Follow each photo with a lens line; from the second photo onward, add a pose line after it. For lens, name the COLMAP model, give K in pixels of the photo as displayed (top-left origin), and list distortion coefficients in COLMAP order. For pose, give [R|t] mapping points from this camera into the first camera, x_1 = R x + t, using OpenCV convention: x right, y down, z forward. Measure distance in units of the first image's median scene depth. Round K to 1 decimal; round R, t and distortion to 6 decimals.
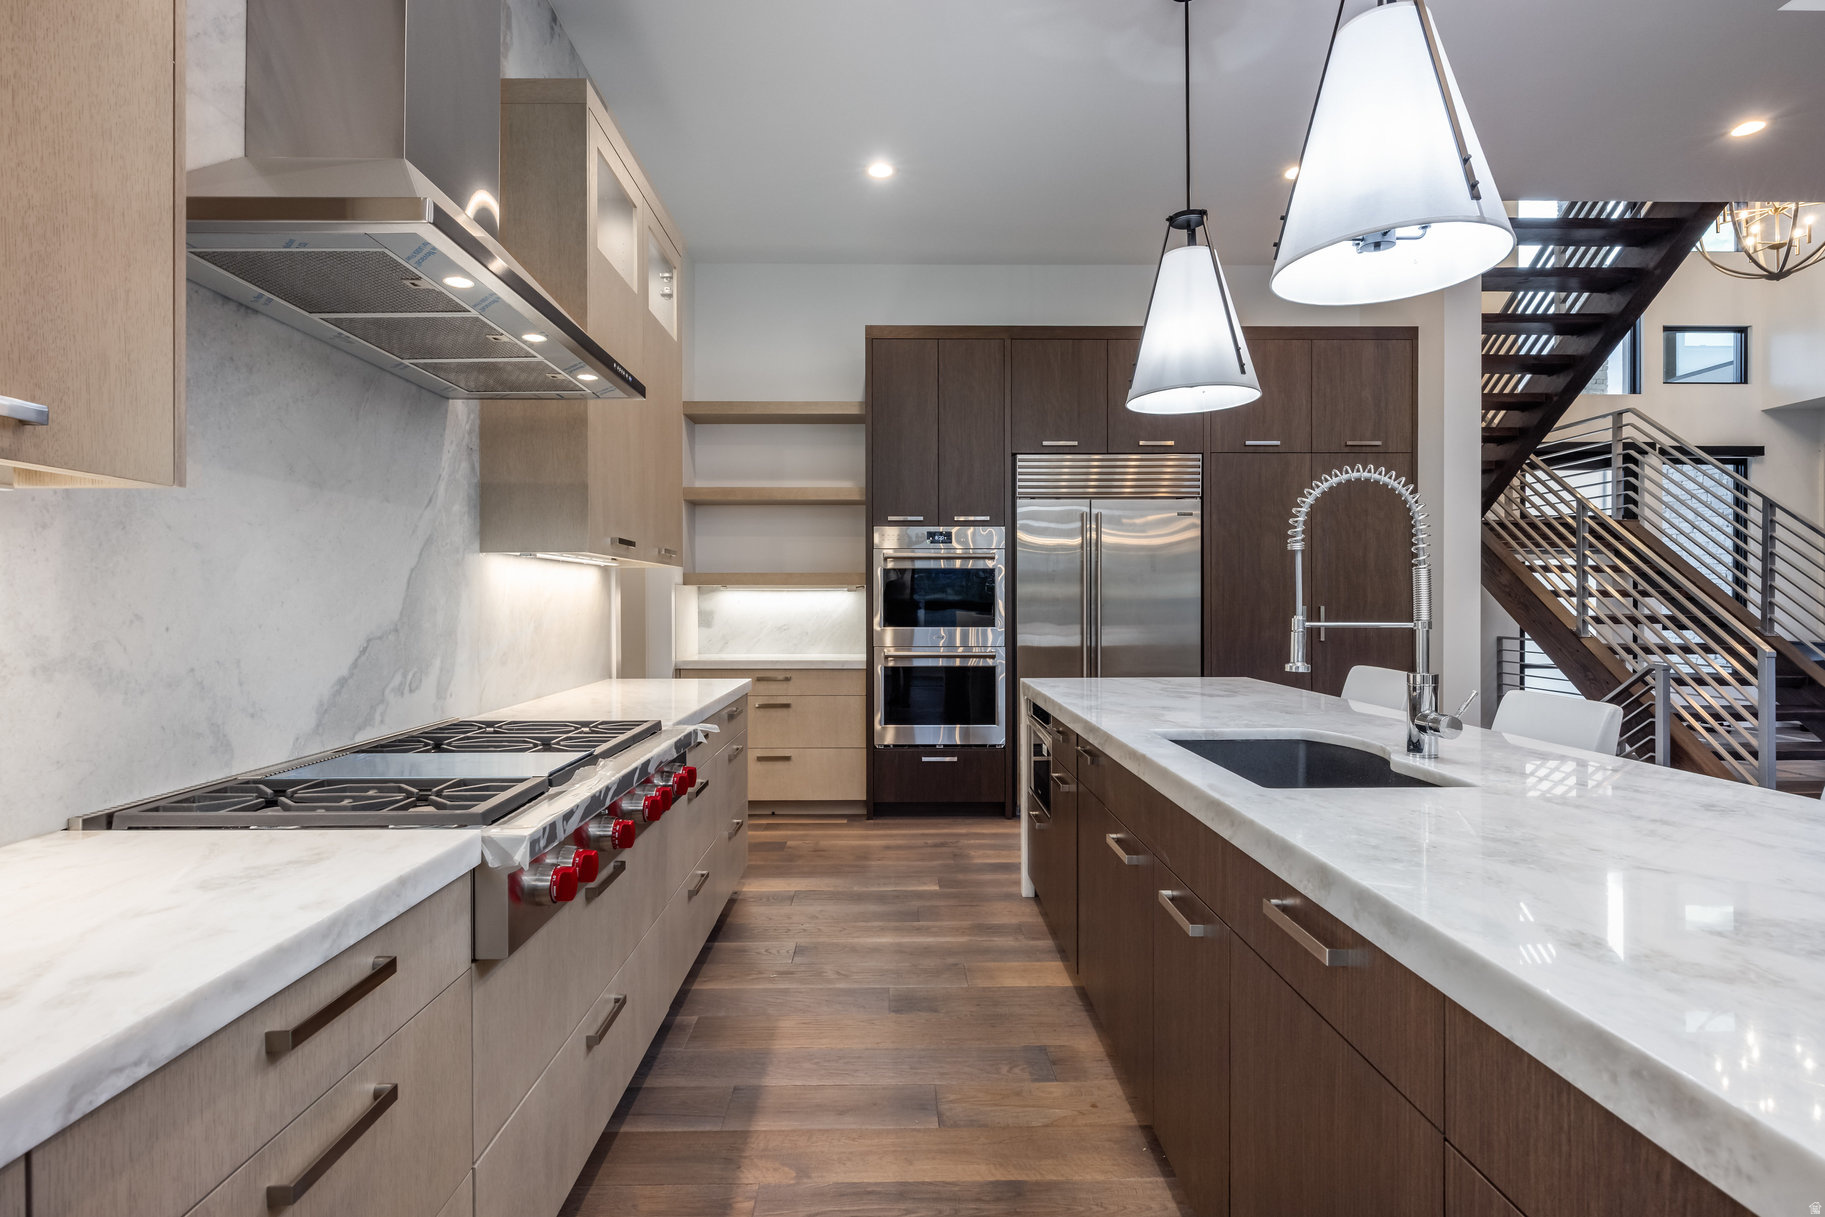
lens RADIAL K [[976.2, 0, 909.8], [0, 976.2, 606.4], [0, 0, 1]] dist [-0.000855, -0.000502]
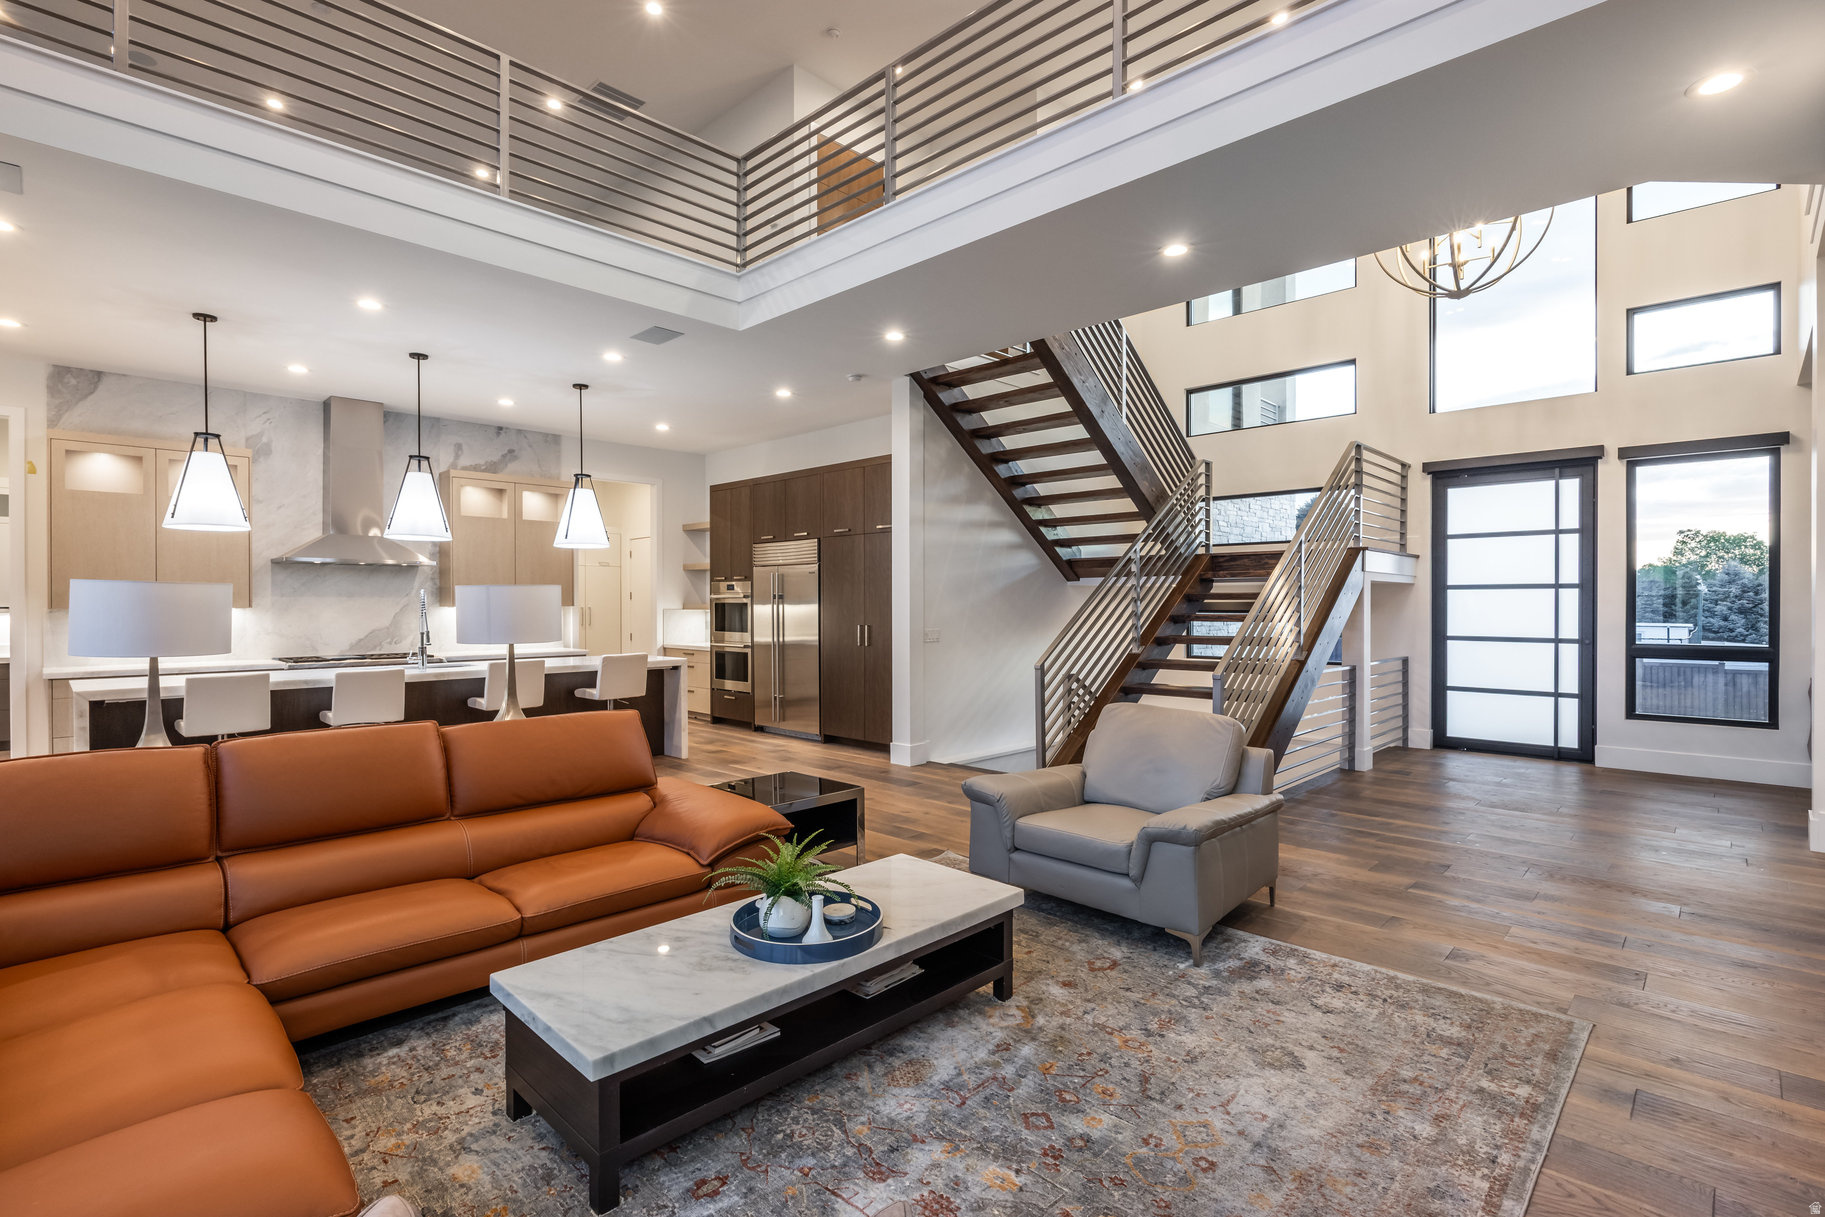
lens RADIAL K [[859.3, 0, 913.9], [0, 859.3, 609.4], [0, 0, 1]] dist [0.000819, 0.000068]
pose [[0.706119, 0.001186, -0.708092, 1.572363], [-0.003148, 0.999994, -0.001465, -0.024608], [0.708086, 0.003264, 0.706119, 0.003835]]
